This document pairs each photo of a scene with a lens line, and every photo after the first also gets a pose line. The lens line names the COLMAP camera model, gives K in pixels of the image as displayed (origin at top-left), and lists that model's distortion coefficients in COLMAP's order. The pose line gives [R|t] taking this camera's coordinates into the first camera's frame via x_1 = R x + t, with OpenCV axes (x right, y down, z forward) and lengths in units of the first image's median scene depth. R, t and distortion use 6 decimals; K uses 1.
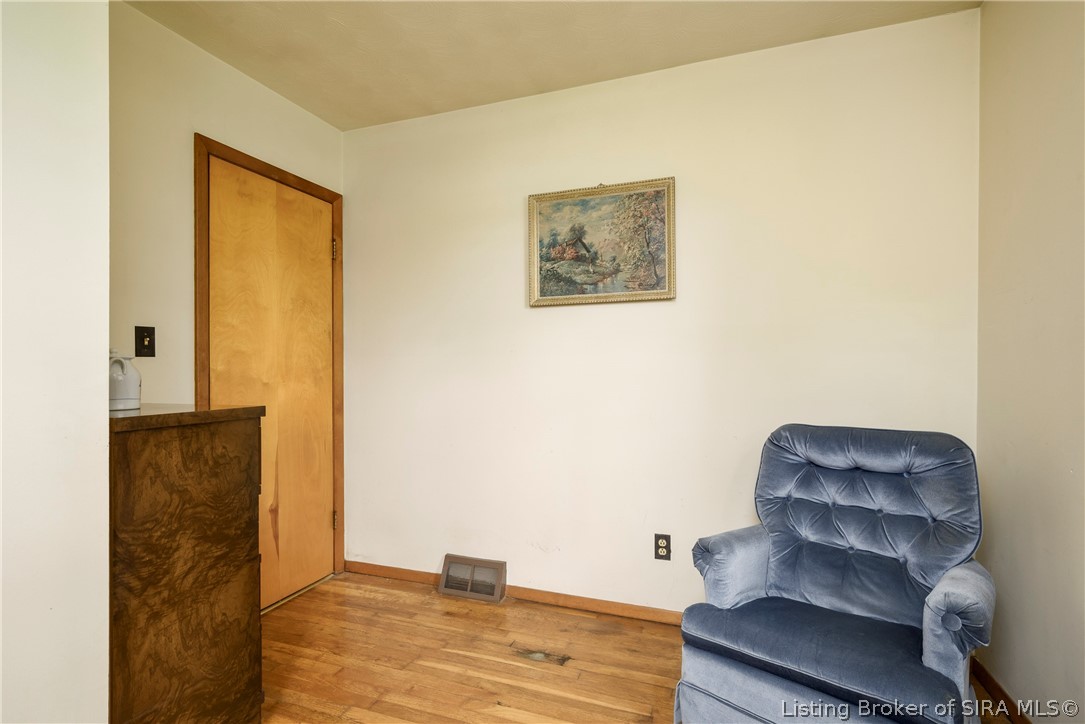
lens RADIAL K [[529.5, 0, 542.5], [0, 529.5, 362.0], [0, 0, 1]] dist [0.001156, 0.000394]
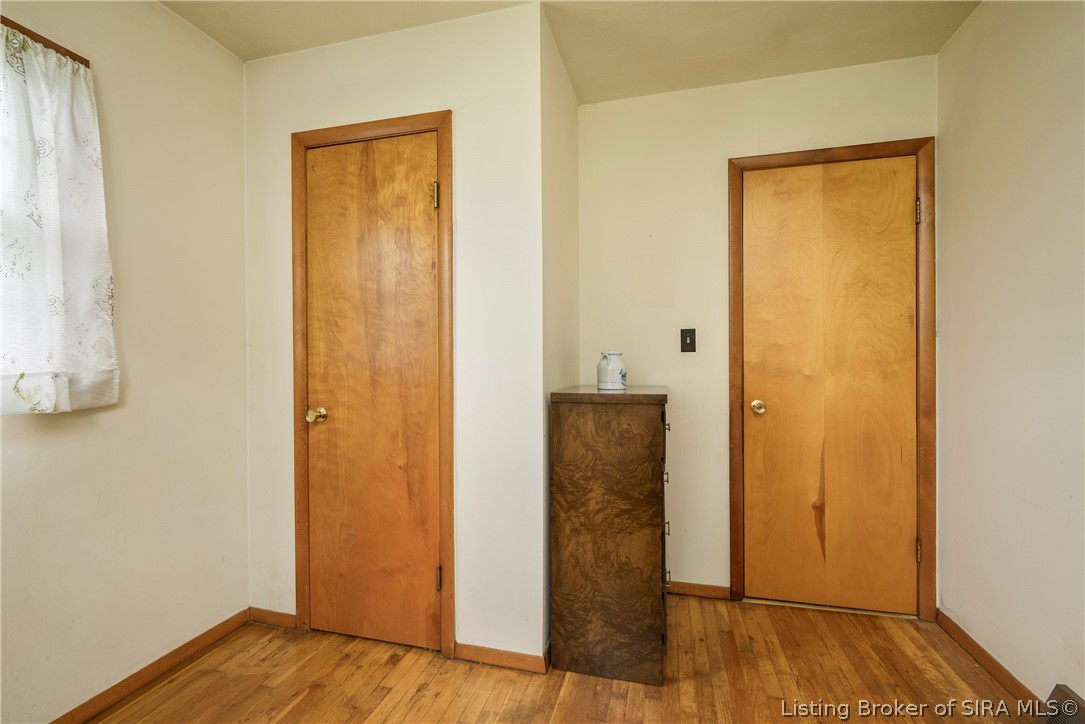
lens RADIAL K [[463.9, 0, 542.5], [0, 463.9, 362.0], [0, 0, 1]] dist [-0.000403, 0.000016]
pose [[0.094522, 0.002016, -0.995521, 0.458314], [0.013420, 0.999905, 0.003299, 0.008017], [0.995432, -0.013671, 0.094486, 0.687428]]
